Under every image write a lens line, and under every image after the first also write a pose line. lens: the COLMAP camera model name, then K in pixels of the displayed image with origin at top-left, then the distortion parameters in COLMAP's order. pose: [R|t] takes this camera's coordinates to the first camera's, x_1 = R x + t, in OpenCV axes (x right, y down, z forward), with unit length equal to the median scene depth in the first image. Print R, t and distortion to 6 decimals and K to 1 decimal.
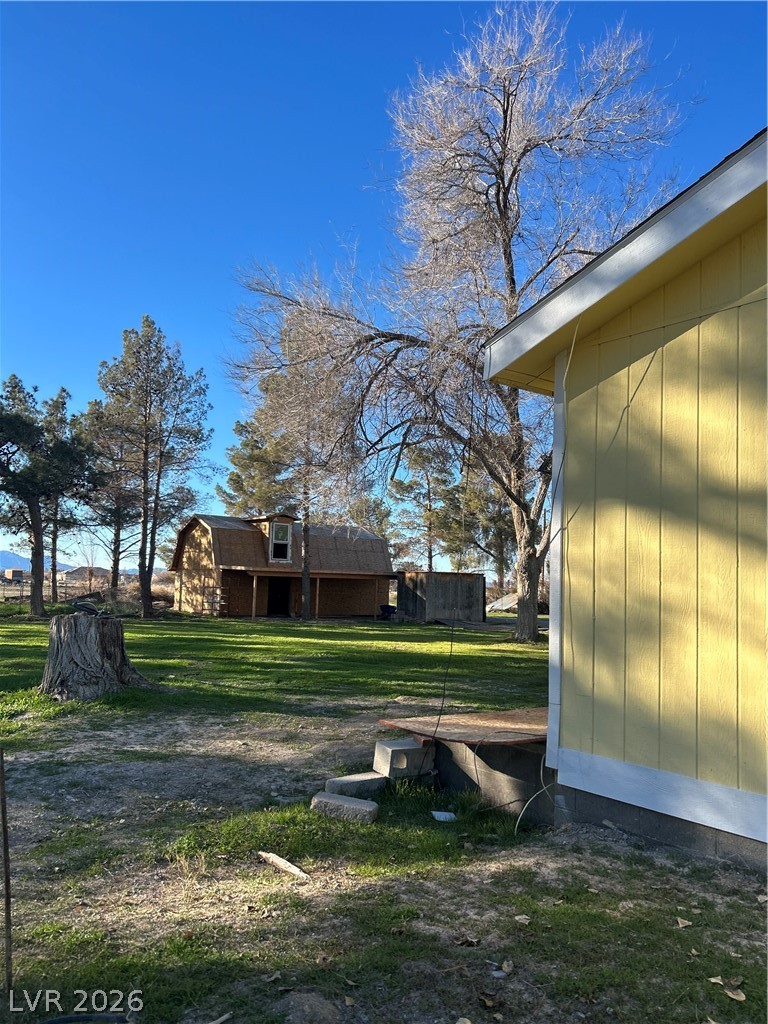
lens RADIAL K [[774.4, 0, 381.9], [0, 774.4, 511.9], [0, 0, 1]] dist [-0.009355, -0.008649]
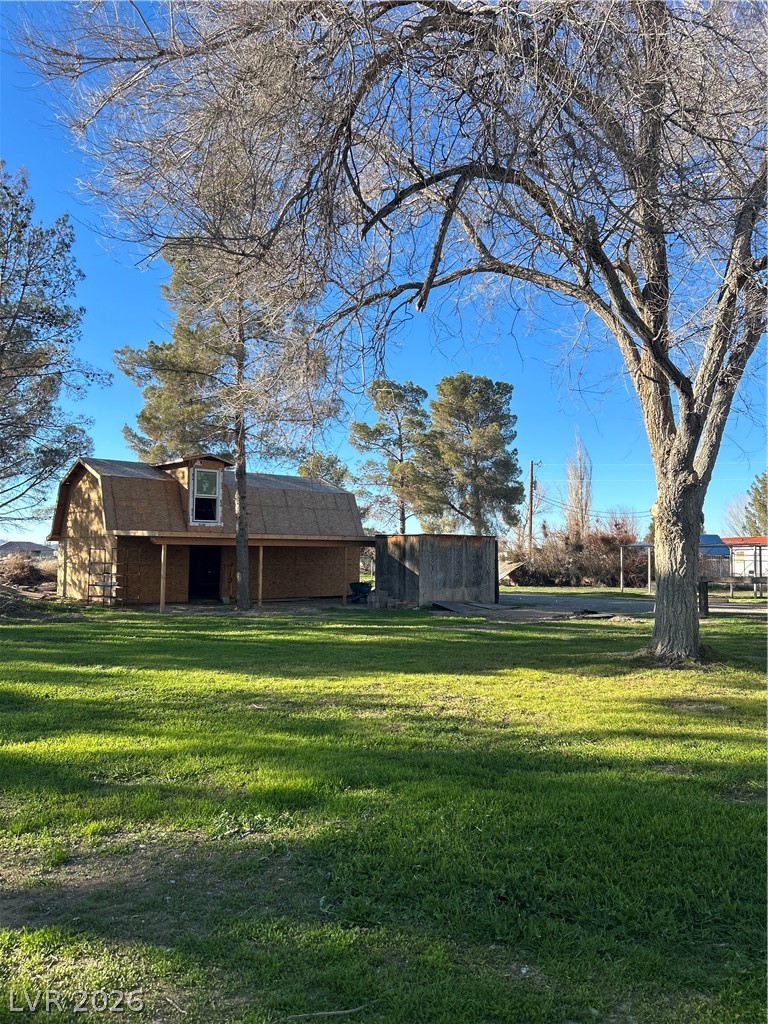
lens RADIAL K [[774.4, 0, 387.3], [0, 774.4, 510.7], [0, 0, 1]] dist [-0.009355, -0.008649]
pose [[0.997153, -0.015345, 0.073832, -0.019516], [0.012542, 0.999188, 0.038278, 0.027309], [-0.074360, -0.037243, 0.996536, 0.290564]]
